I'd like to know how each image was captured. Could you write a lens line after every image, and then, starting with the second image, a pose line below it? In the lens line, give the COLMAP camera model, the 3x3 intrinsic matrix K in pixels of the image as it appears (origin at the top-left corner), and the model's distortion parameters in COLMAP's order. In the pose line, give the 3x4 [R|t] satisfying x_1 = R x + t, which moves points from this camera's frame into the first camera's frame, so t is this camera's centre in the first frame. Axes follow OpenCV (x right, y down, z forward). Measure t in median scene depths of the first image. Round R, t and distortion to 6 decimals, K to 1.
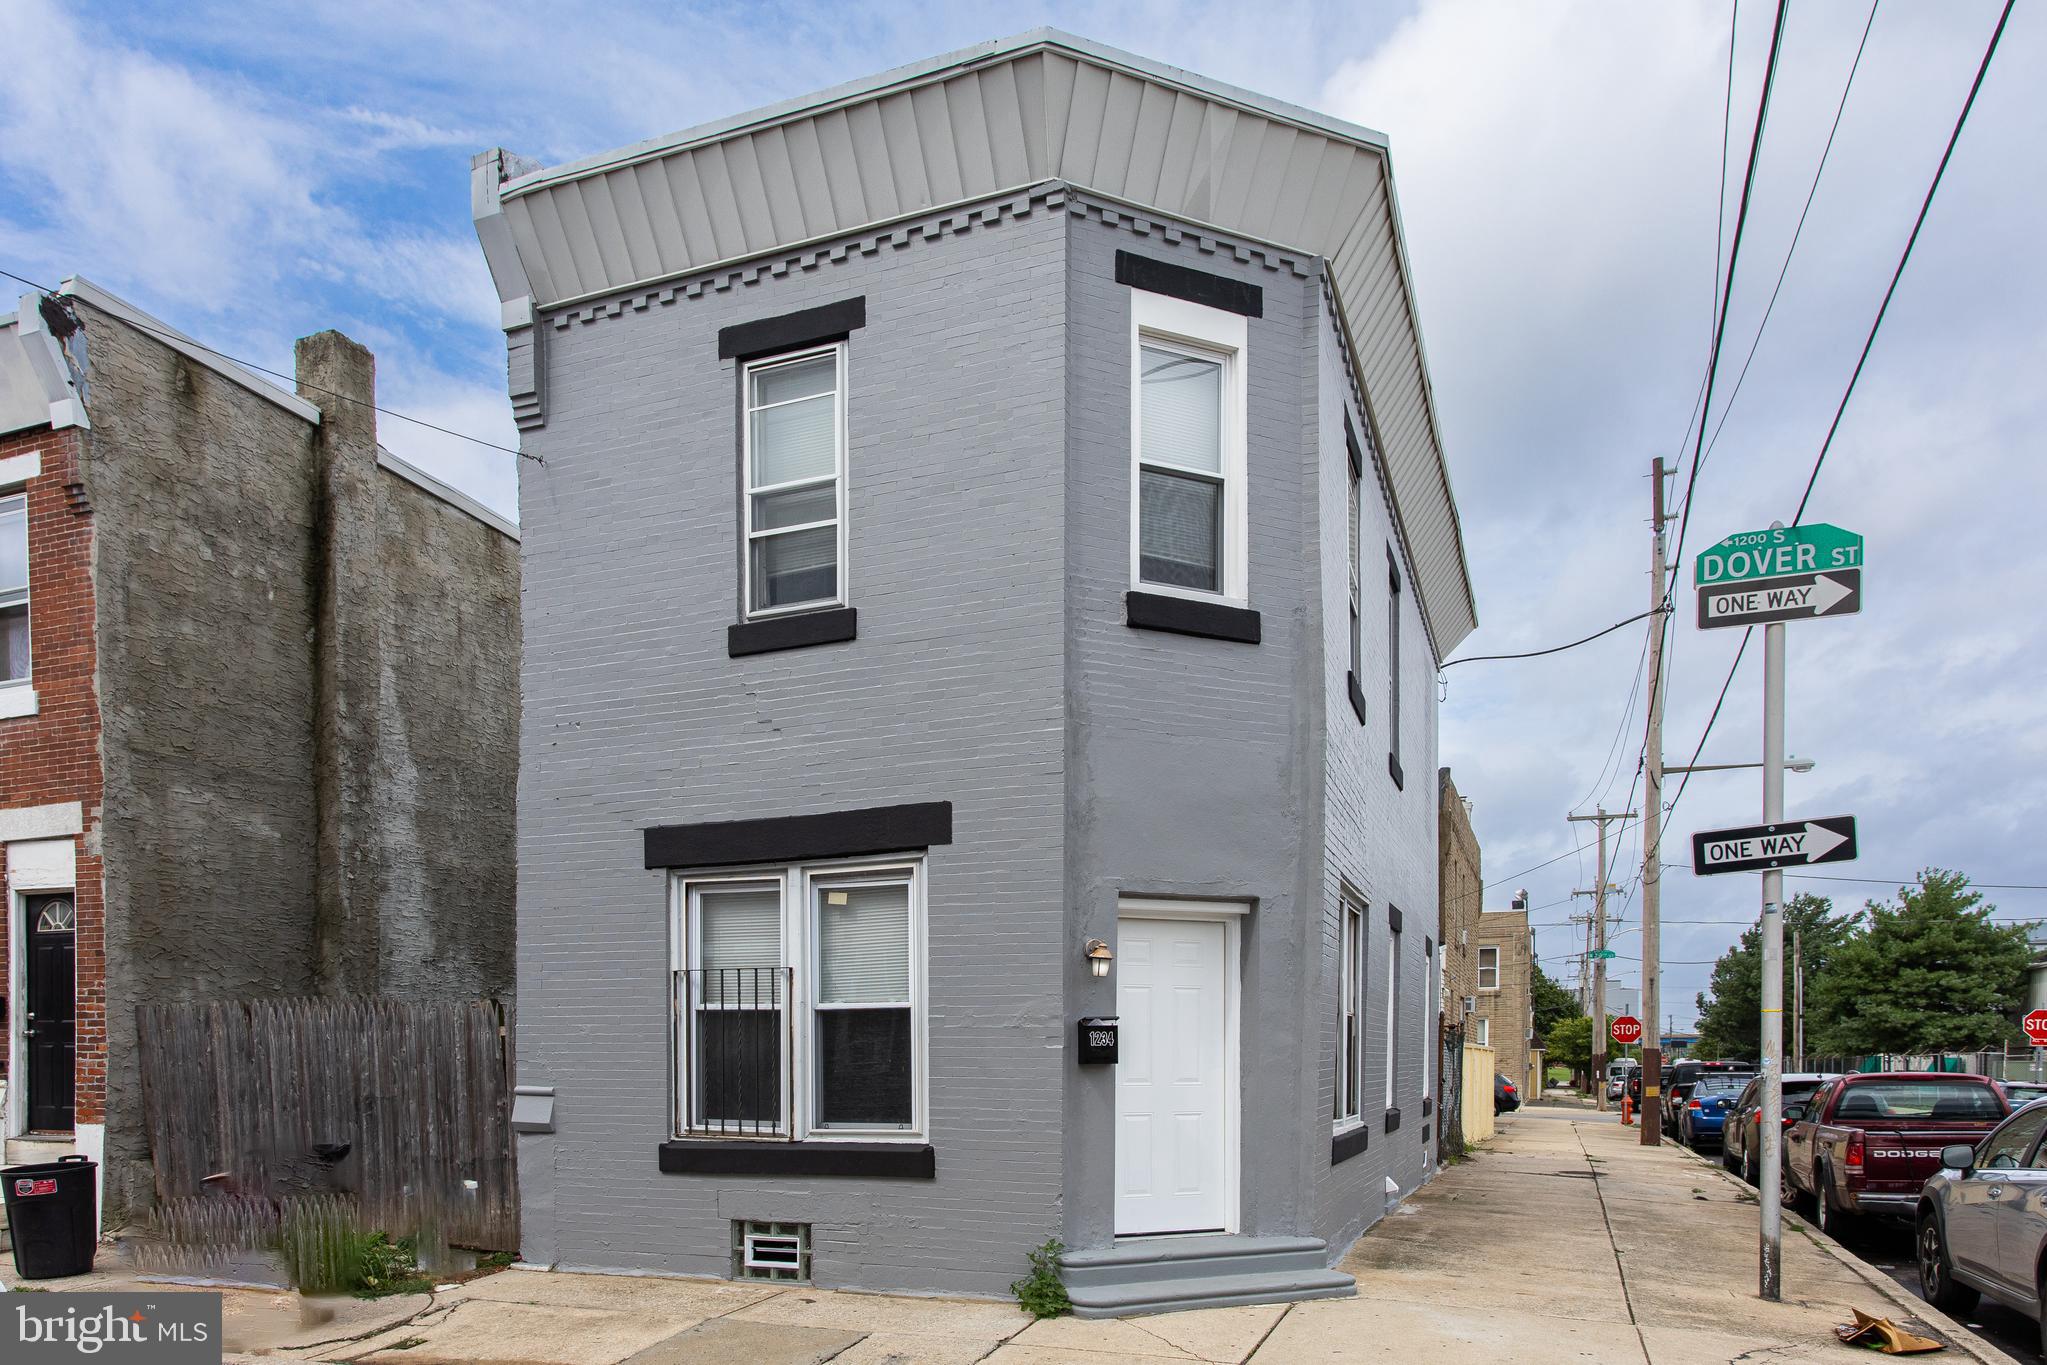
lens RADIAL K [[1410.6, 0, 1024.0], [0, 1410.6, 942.6], [0, 0, 1]] dist [-0.003055, -0.002242]
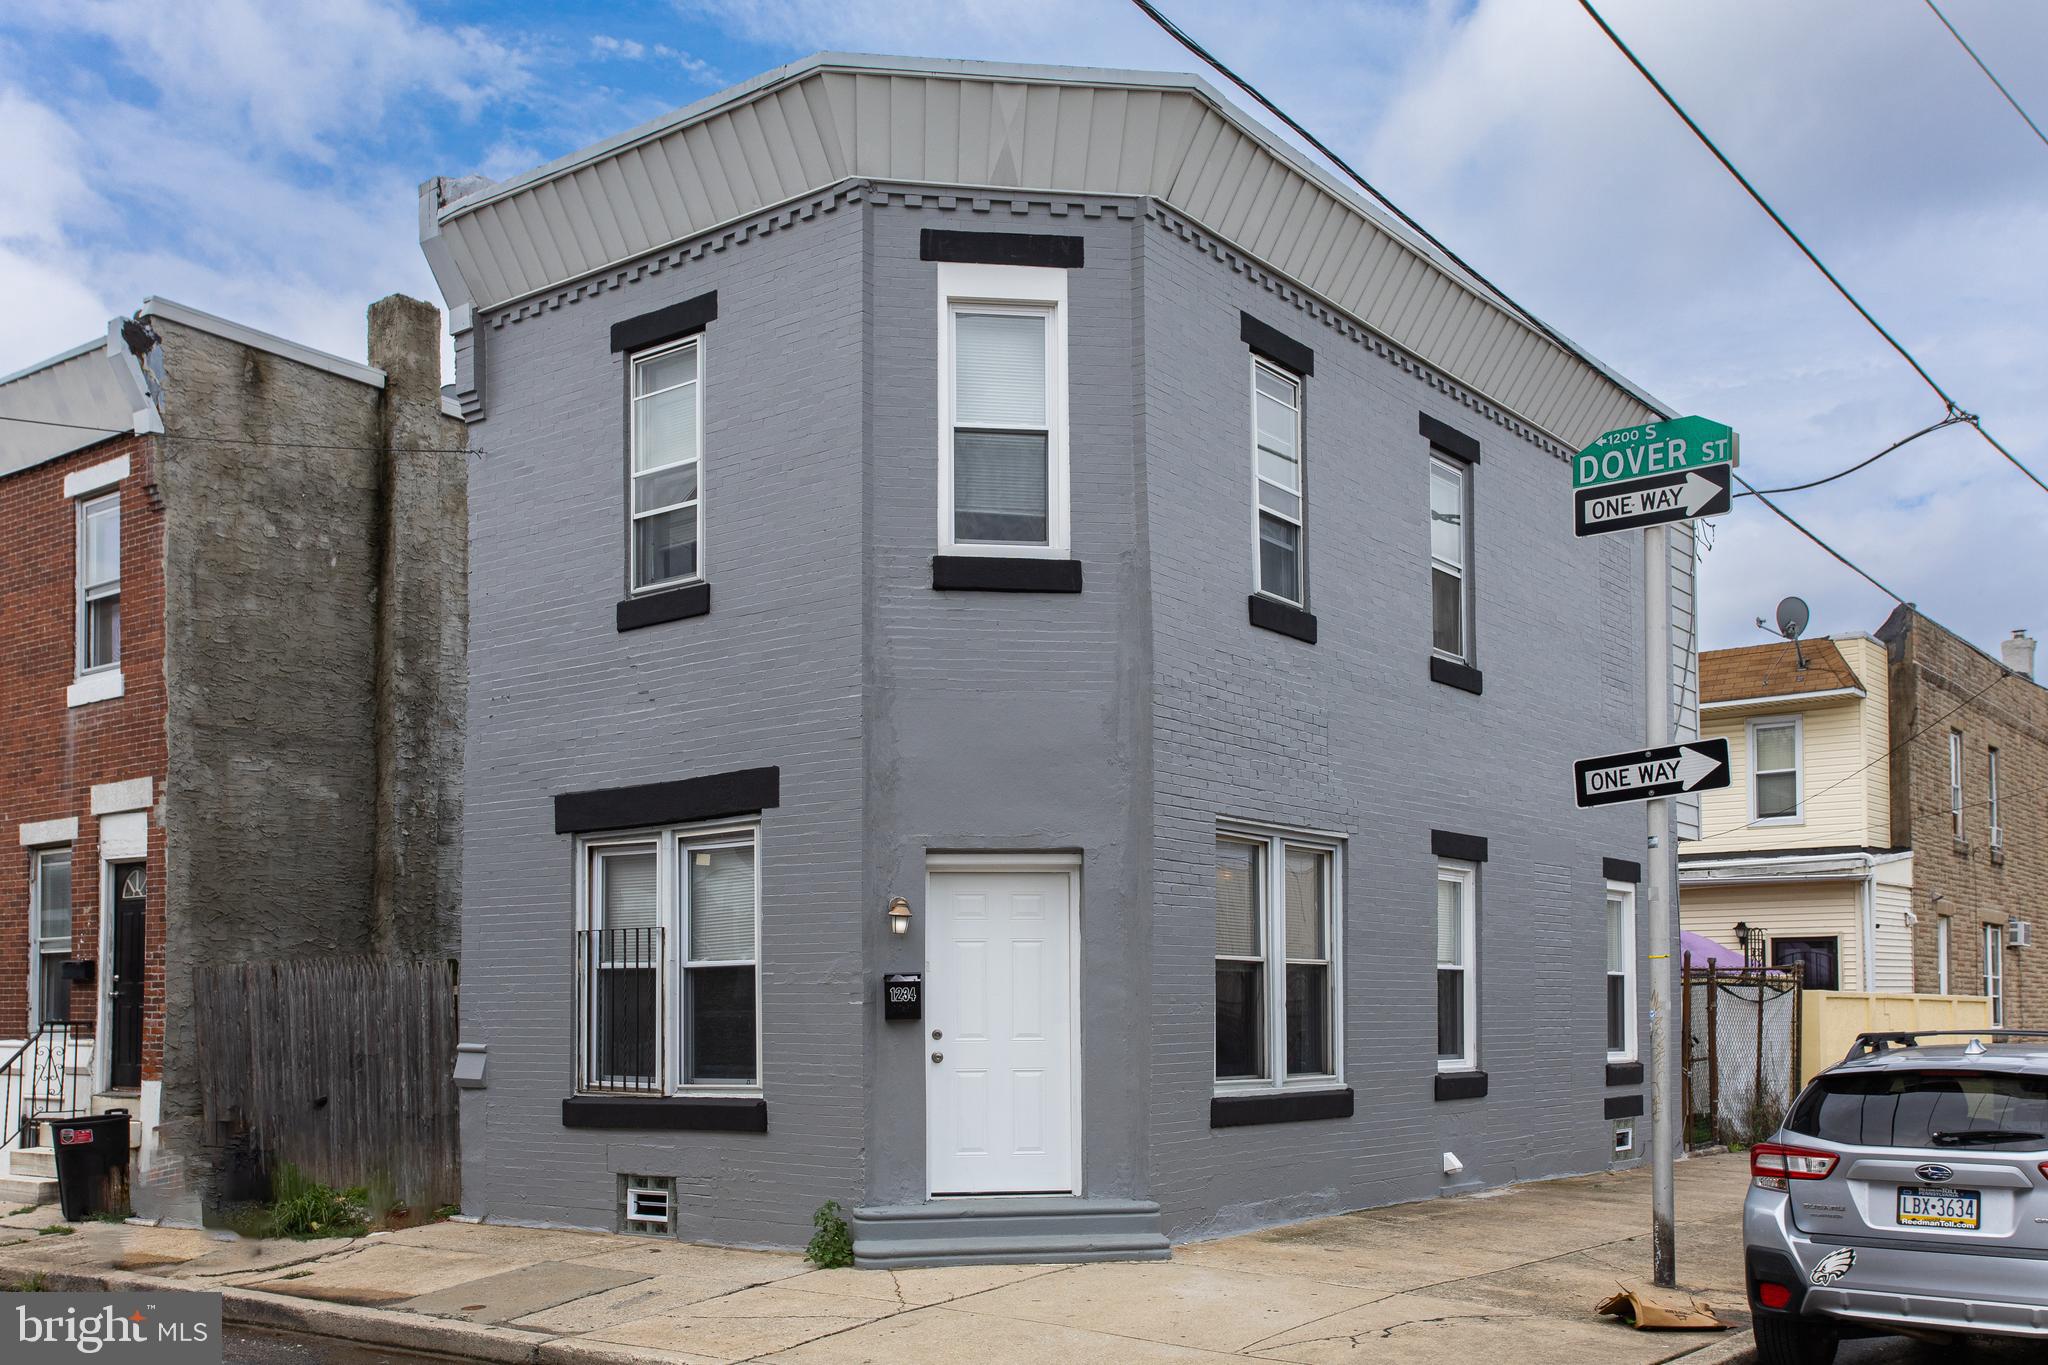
lens RADIAL K [[1935.2, 0, 1024.0], [0, 1935.2, 682.5], [0, 0, 1]] dist [0.059503, -0.165671]
pose [[0.959997, -0.052337, -0.275075, 0.482107], [0.029270, 0.995752, -0.087303, -0.028704], [0.278476, 0.075760, 0.957451, -0.305499]]
